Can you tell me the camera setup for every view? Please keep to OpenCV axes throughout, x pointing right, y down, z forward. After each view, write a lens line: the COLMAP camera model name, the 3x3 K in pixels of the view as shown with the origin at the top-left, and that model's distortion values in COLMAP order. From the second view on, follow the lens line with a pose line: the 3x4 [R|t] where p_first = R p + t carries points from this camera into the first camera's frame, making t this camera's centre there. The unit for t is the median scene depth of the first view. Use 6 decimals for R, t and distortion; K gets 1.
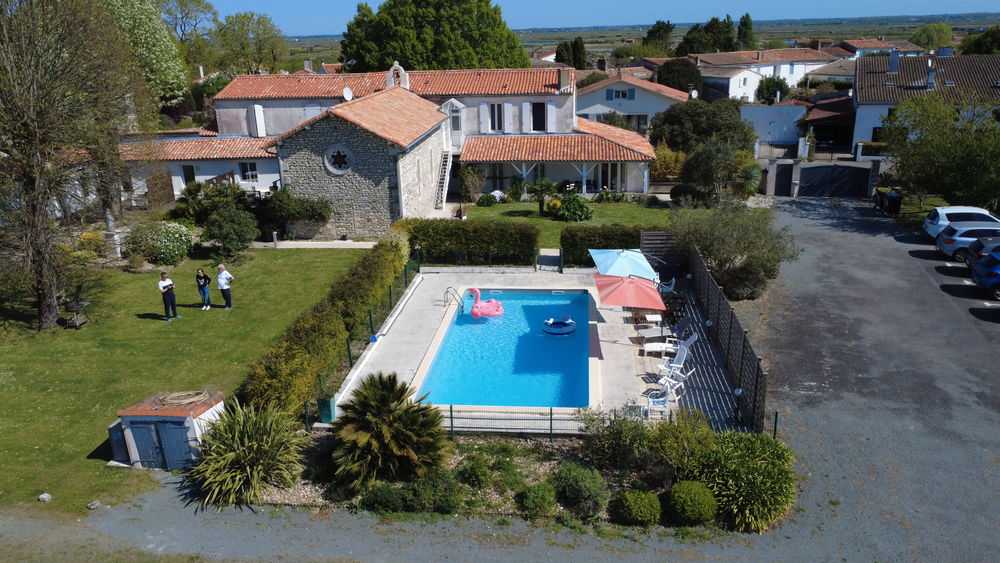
lens RADIAL K [[748.7, 0, 503.6], [0, 748.7, 280.7], [0, 0, 1]] dist [-0.000784, 0.001499]
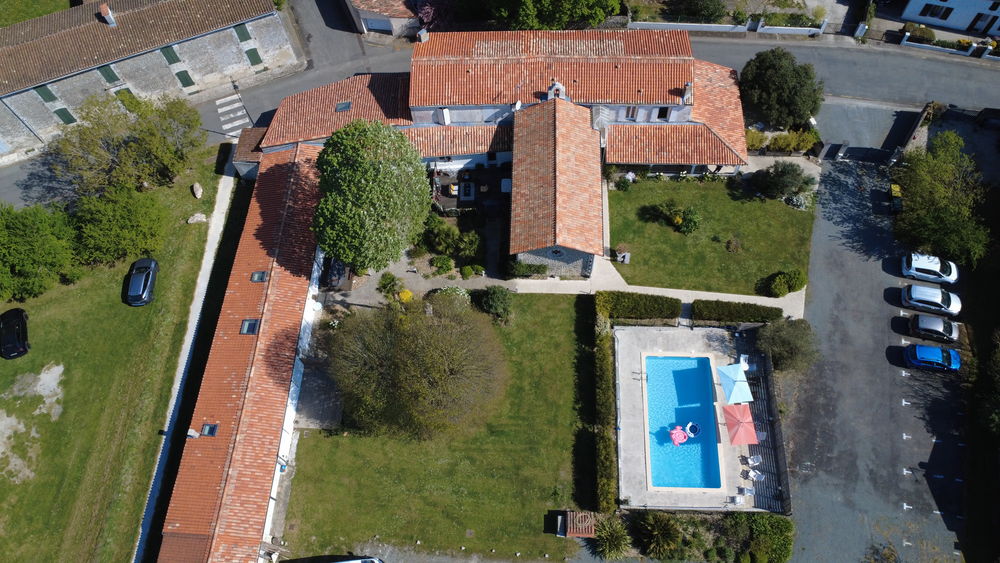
lens RADIAL K [[748.7, 0, 503.6], [0, 748.7, 280.7], [0, 0, 1]] dist [-0.000784, 0.001499]
pose [[0.997569, -0.065307, 0.024302, -0.363235], [0.028417, 0.699714, 0.713858, -1.224459], [-0.063624, -0.711432, 0.699869, -0.145616]]
